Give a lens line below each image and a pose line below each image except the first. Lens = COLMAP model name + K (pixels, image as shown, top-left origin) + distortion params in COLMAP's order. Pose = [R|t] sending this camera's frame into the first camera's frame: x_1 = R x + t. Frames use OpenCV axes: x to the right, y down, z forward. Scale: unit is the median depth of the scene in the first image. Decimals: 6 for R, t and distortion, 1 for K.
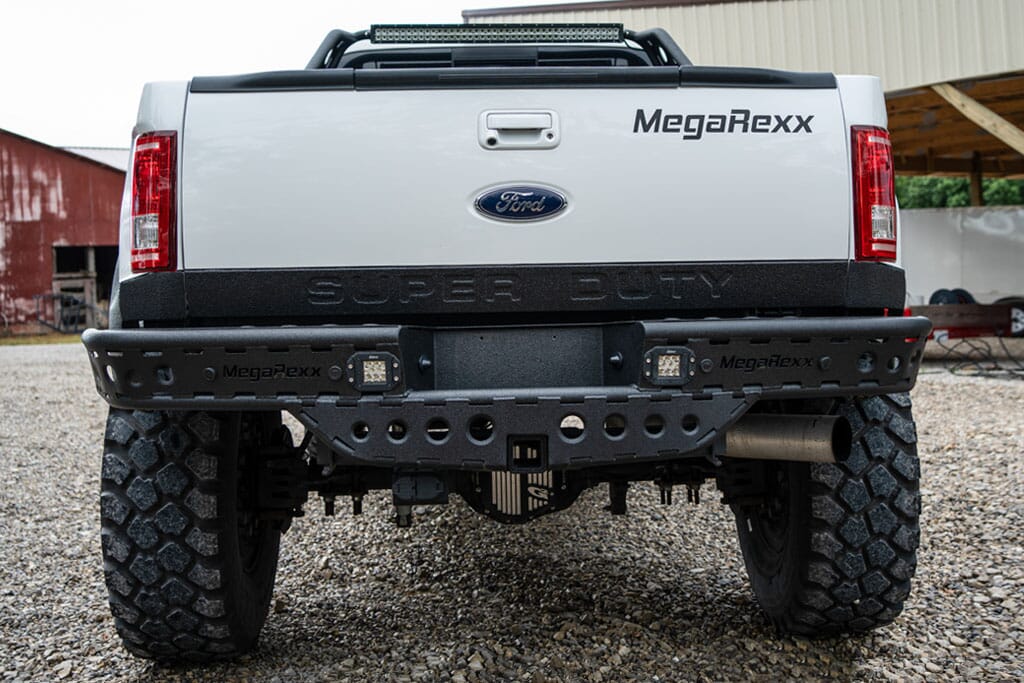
lens RADIAL K [[1167.4, 0, 583.1], [0, 1167.4, 340.3], [0, 0, 1]] dist [-0.020517, 0.057288]
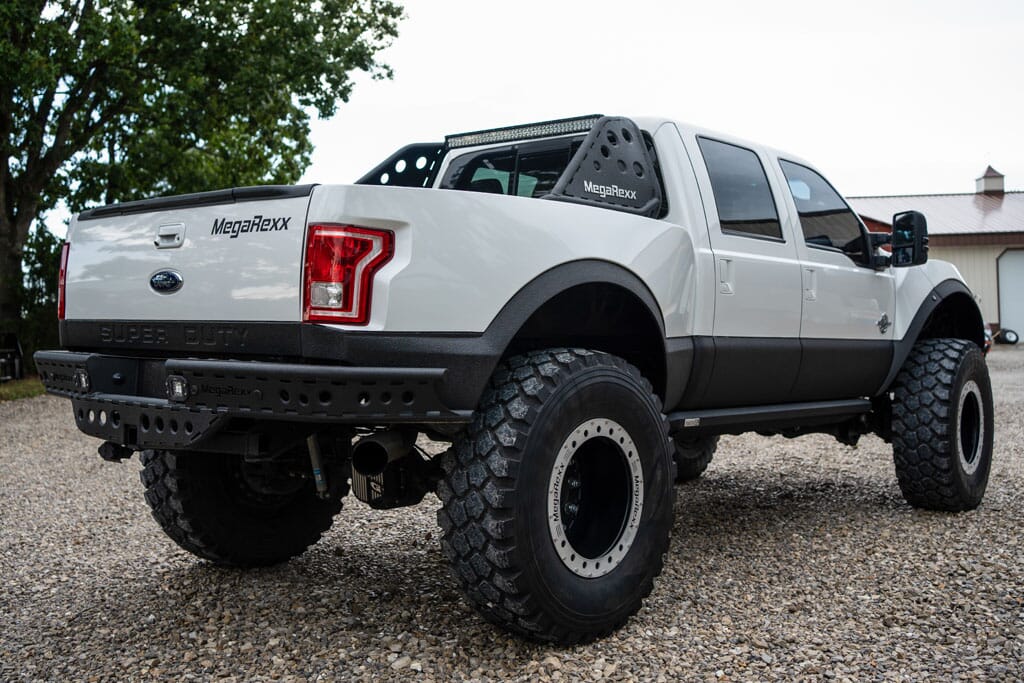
lens RADIAL K [[1090.3, 0, 435.5], [0, 1090.3, 342.5], [0, 0, 1]] dist [-0.009091, 0.007082]
pose [[0.702889, 0.034224, -0.710476, 1.255763], [-0.054356, 0.998505, -0.005677, -0.045901], [0.709220, 0.042609, 0.703699, 0.215744]]
